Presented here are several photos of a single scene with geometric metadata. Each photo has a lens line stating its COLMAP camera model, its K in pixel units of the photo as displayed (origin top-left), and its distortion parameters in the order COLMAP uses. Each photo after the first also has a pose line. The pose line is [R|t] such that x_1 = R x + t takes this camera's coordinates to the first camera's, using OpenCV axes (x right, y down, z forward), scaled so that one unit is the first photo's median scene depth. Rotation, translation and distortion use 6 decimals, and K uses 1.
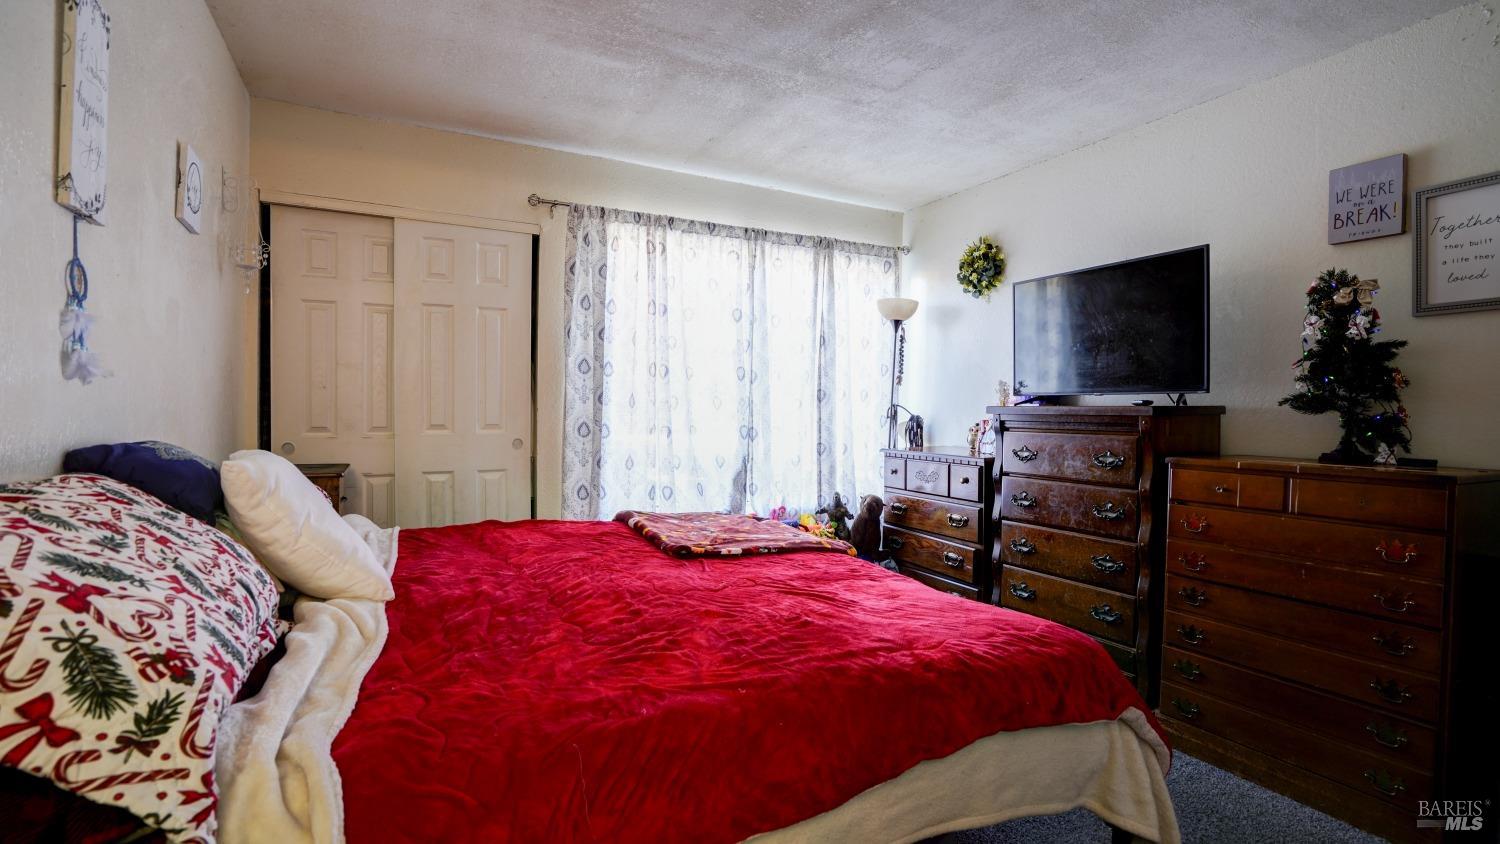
lens RADIAL K [[703.2, 0, 753.1], [0, 703.2, 416.6], [0, 0, 1]] dist [-0.030482, 0.009102]
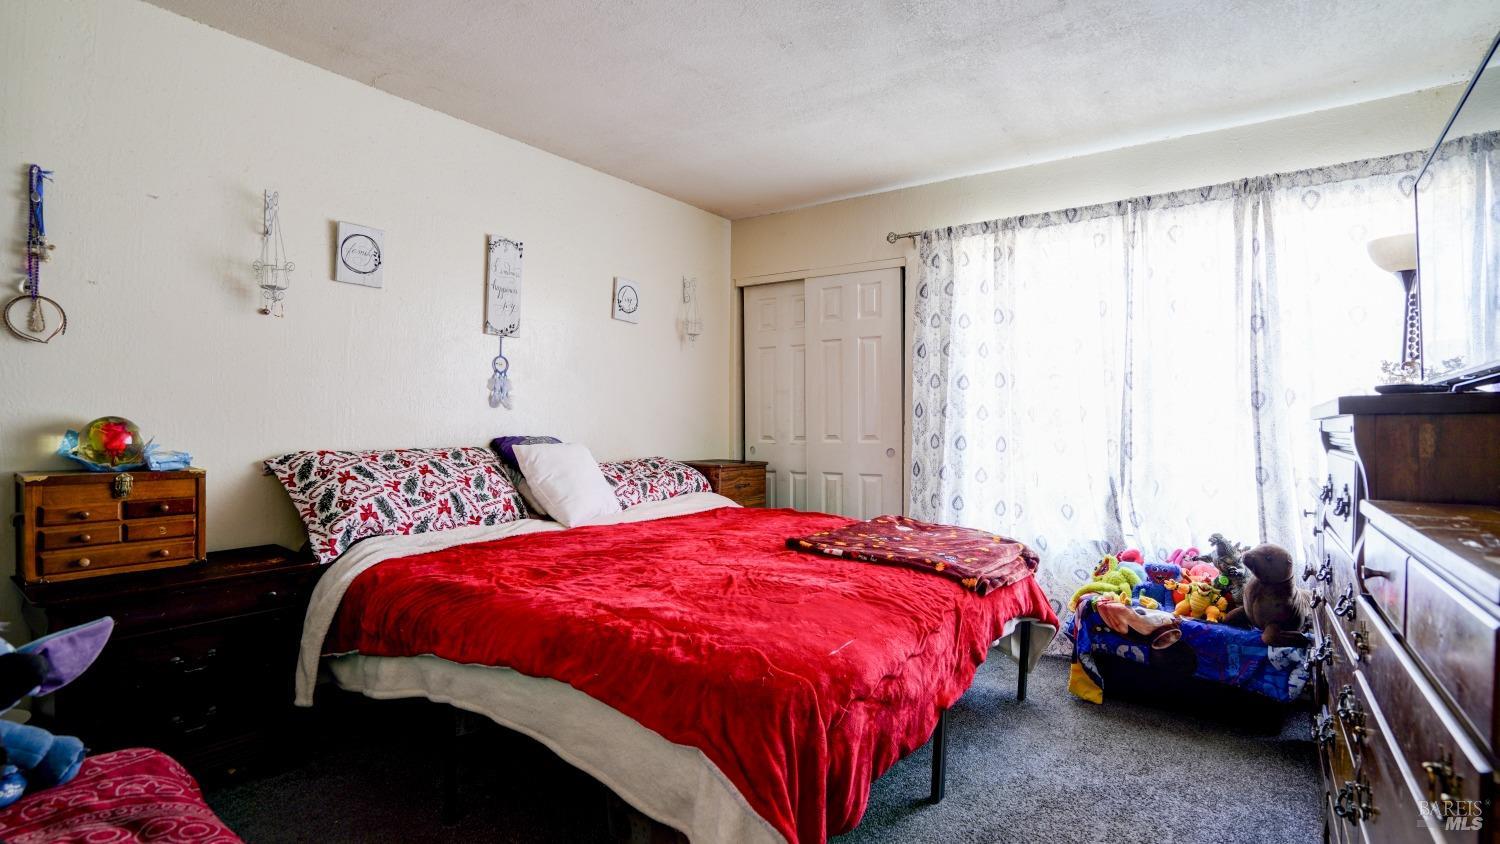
lens RADIAL K [[703.2, 0, 750.1], [0, 703.2, 424.3], [0, 0, 1]] dist [-0.030482, 0.009102]
pose [[0.462771, -0.007259, -0.886448, 0.557053], [-0.007837, 0.999894, -0.012280, 0.008065], [0.886443, 0.012629, 0.462665, 0.259516]]
